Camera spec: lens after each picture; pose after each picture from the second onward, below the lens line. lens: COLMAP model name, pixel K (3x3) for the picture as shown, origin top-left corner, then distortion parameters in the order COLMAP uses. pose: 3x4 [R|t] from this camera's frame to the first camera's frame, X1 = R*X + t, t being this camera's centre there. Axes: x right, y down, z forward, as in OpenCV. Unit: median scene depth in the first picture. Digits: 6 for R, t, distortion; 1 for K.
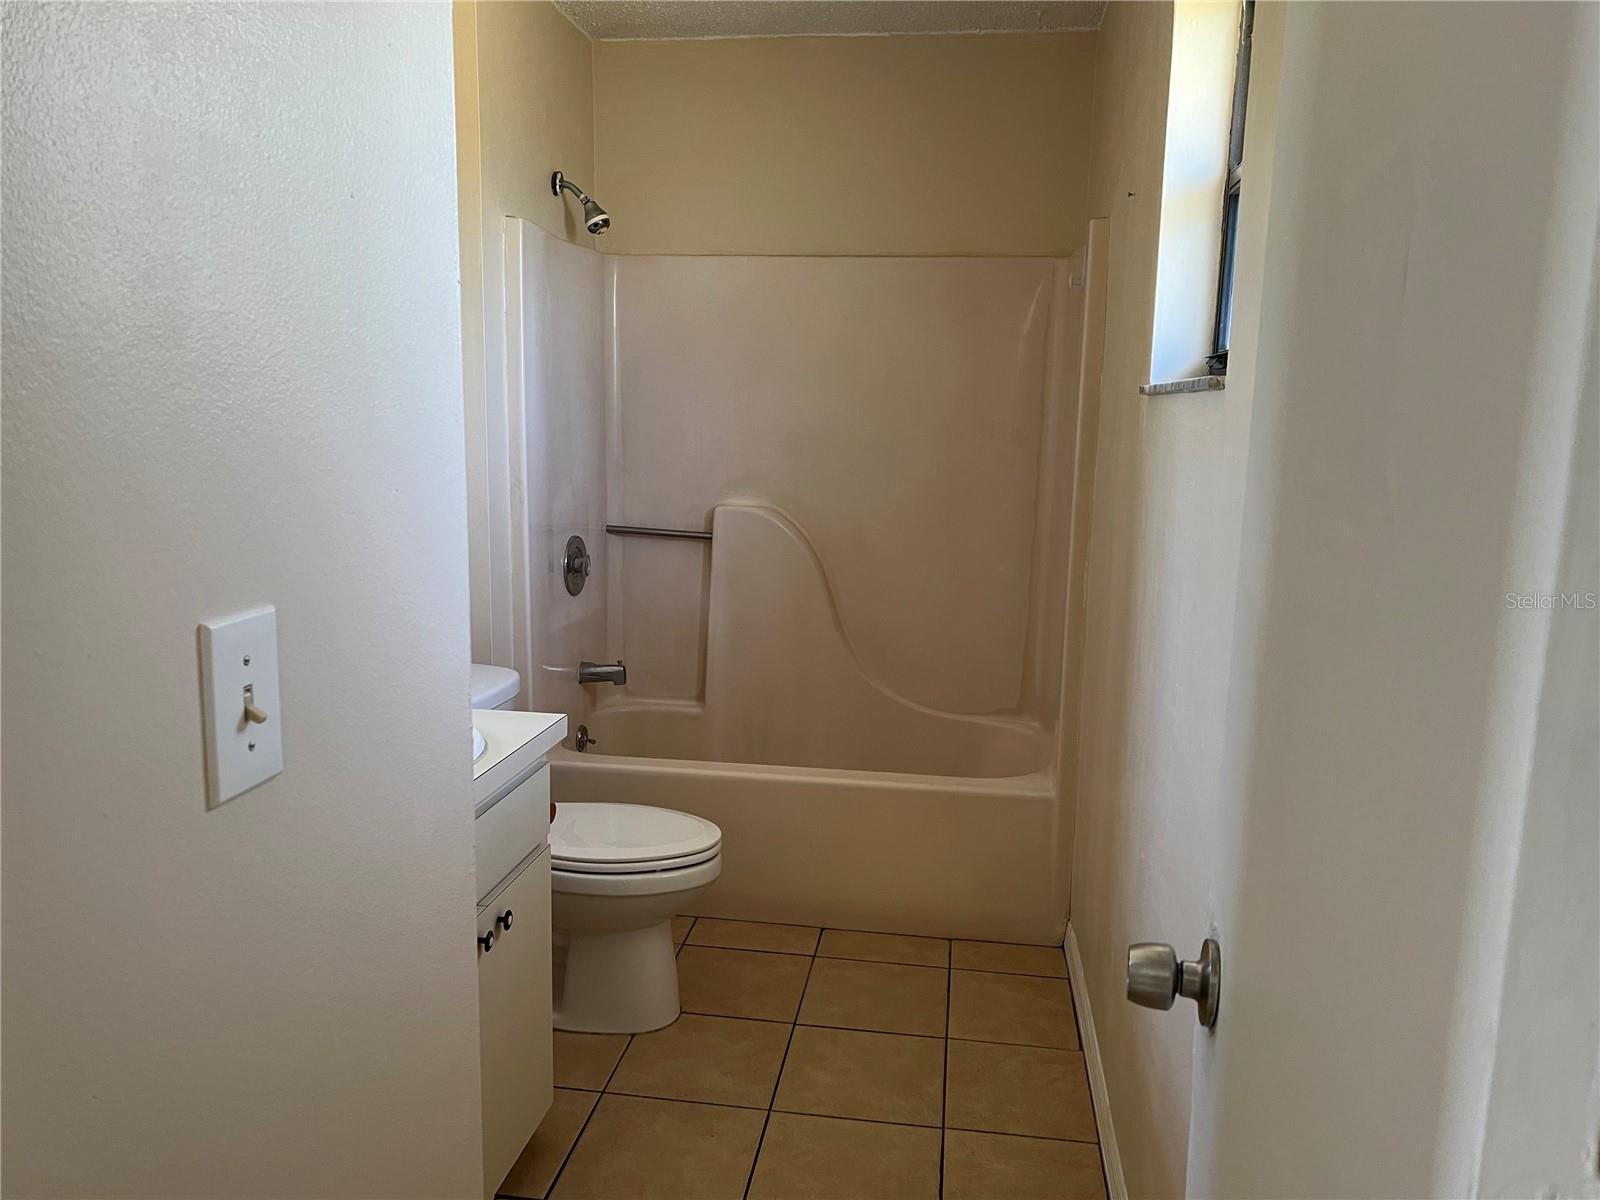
lens RADIAL K [[1204.2, 0, 795.3], [0, 1204.2, 598.7], [0, 0, 1]] dist [0.047234, -0.035780]
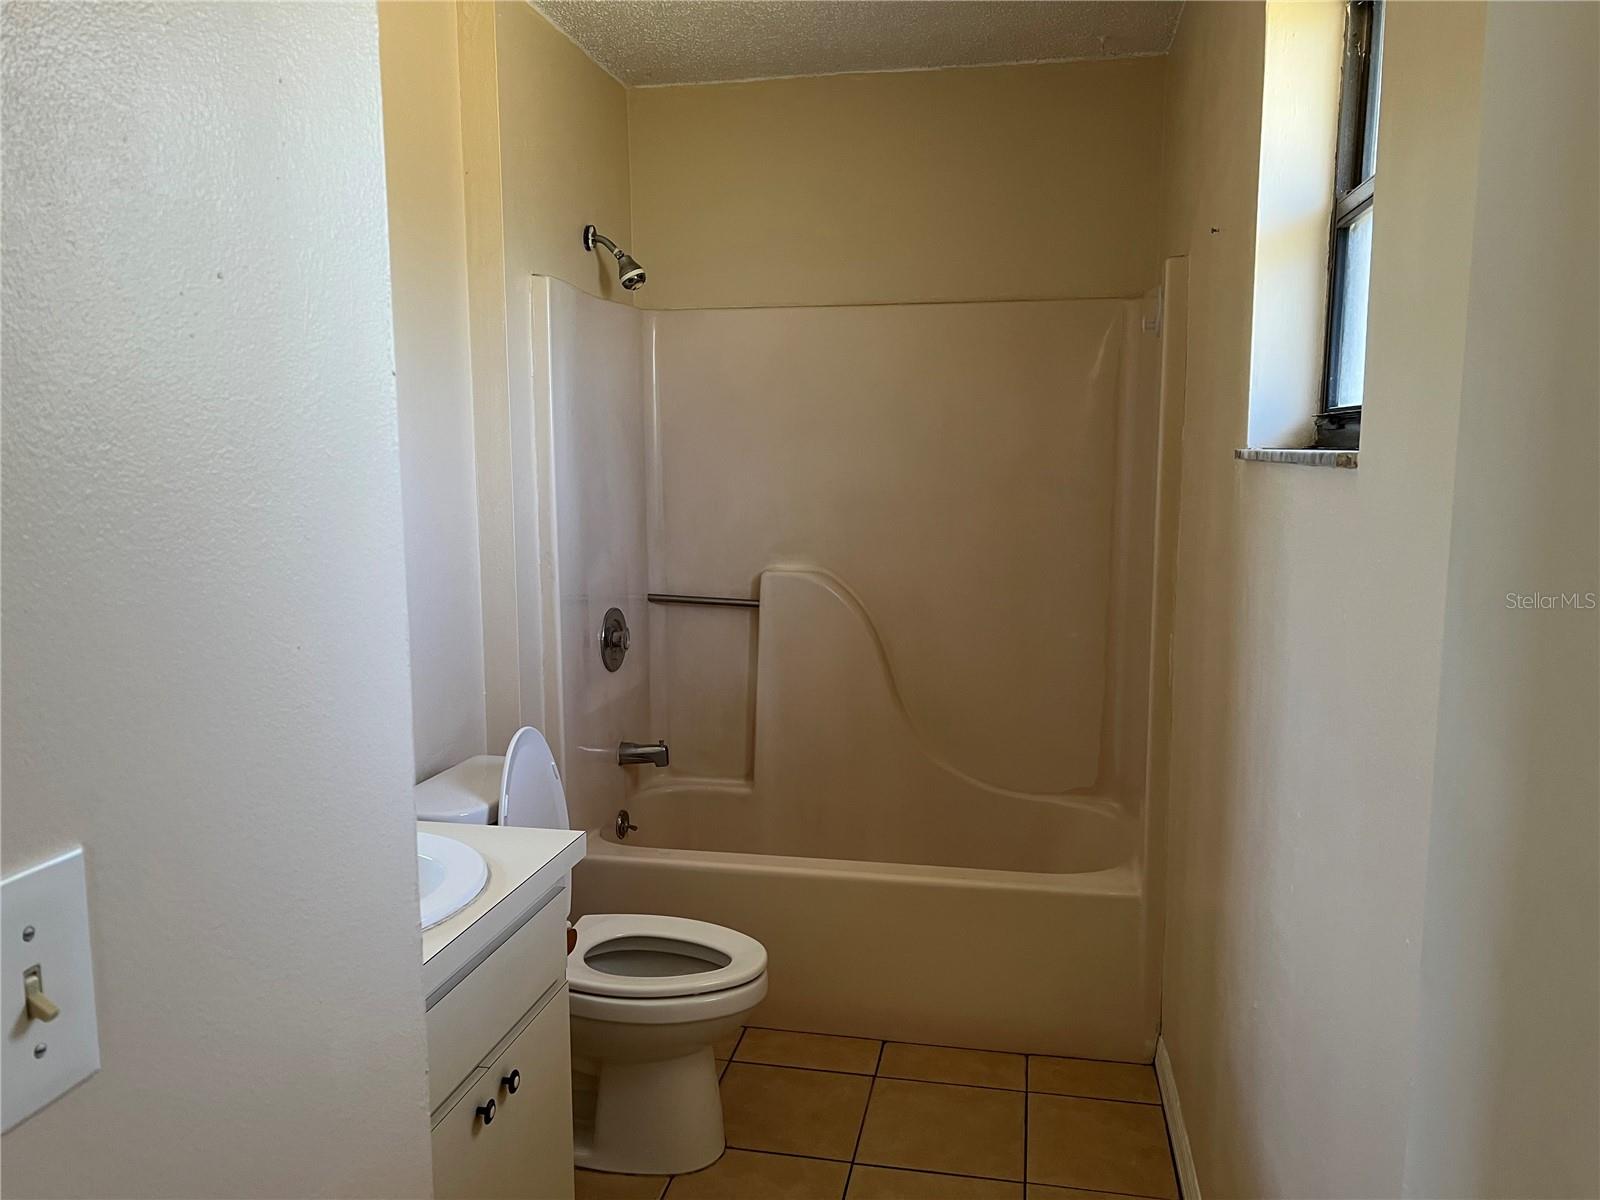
lens RADIAL K [[1204.2, 0, 793.2], [0, 1204.2, 600.1], [0, 0, 1]] dist [0.047234, -0.035780]
pose [[0.998391, -0.015858, -0.054436, 0.009549], [0.014164, 0.999408, -0.031363, -0.030603], [0.054901, 0.030542, 0.998025, 0.081434]]
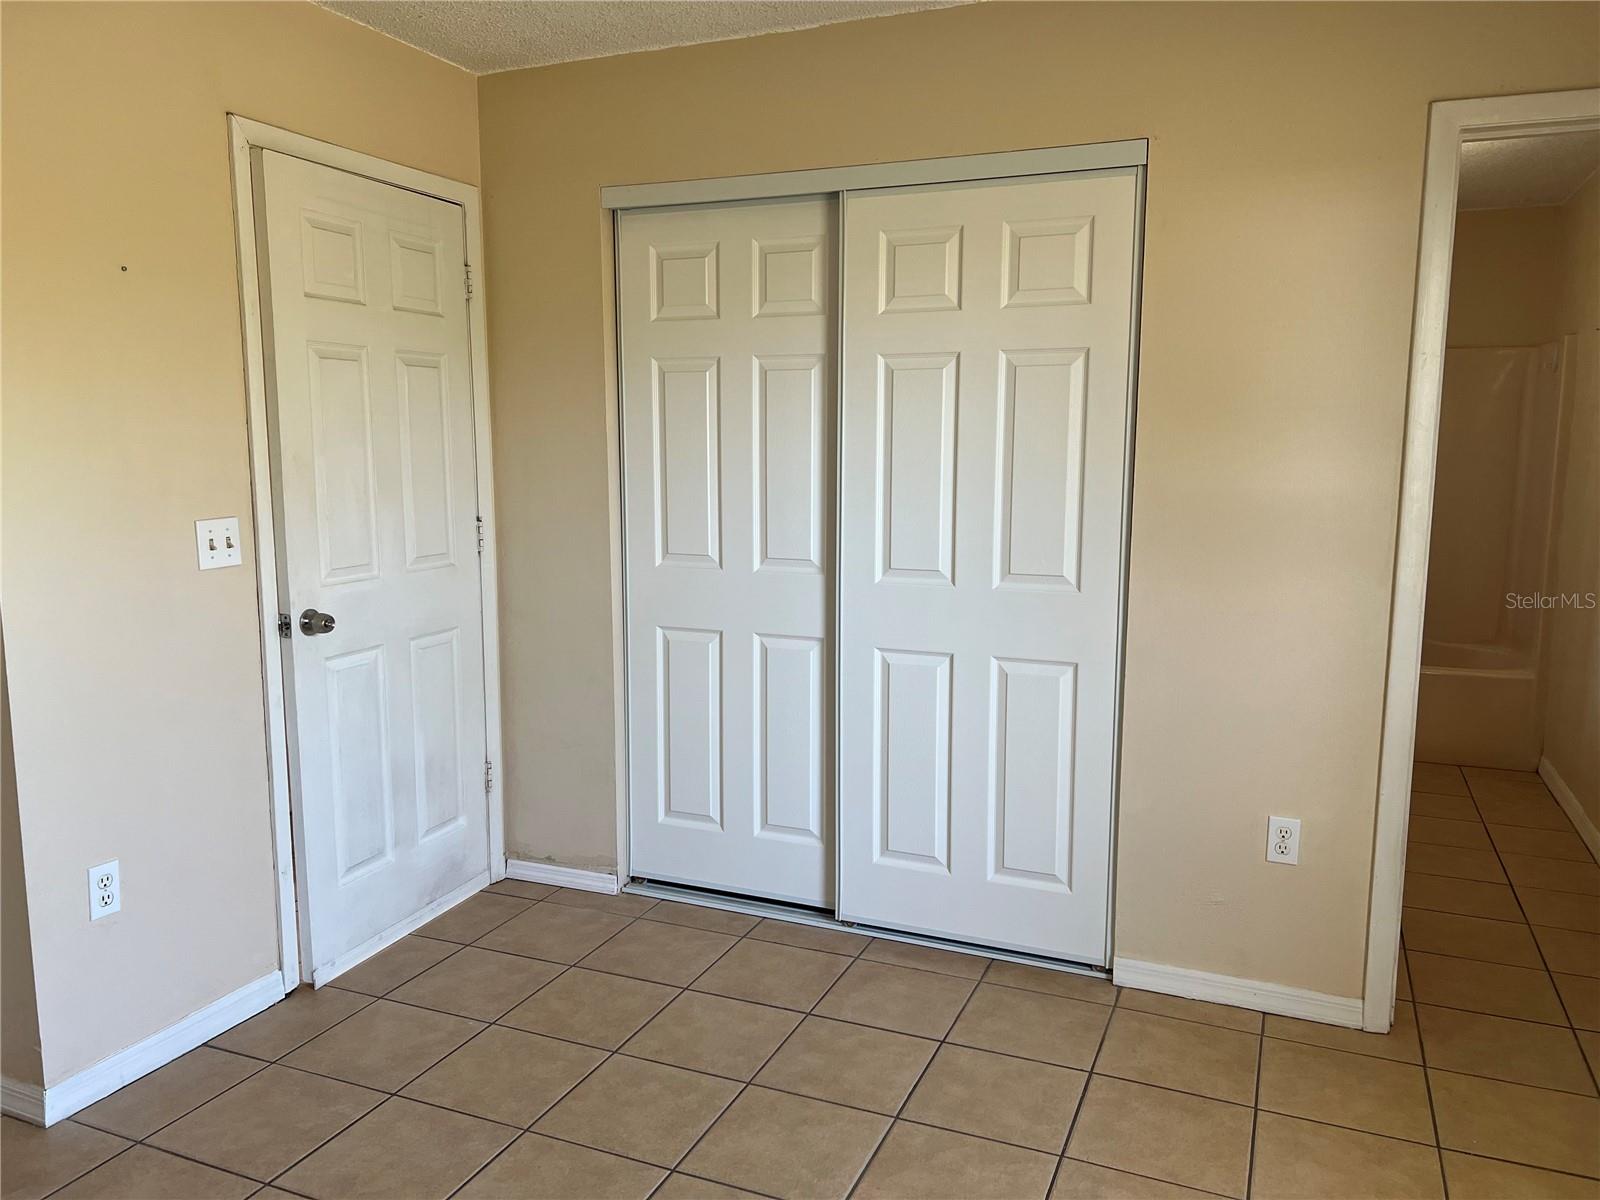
lens RADIAL K [[1204.2, 0, 795.7], [0, 1204.2, 600.4], [0, 0, 1]] dist [0.047234, -0.035780]
pose [[0.967552, 0.019326, -0.251930, -0.350201], [-0.021669, 0.999744, -0.006530, 0.086155], [0.251740, 0.011777, 0.967723, -0.888241]]
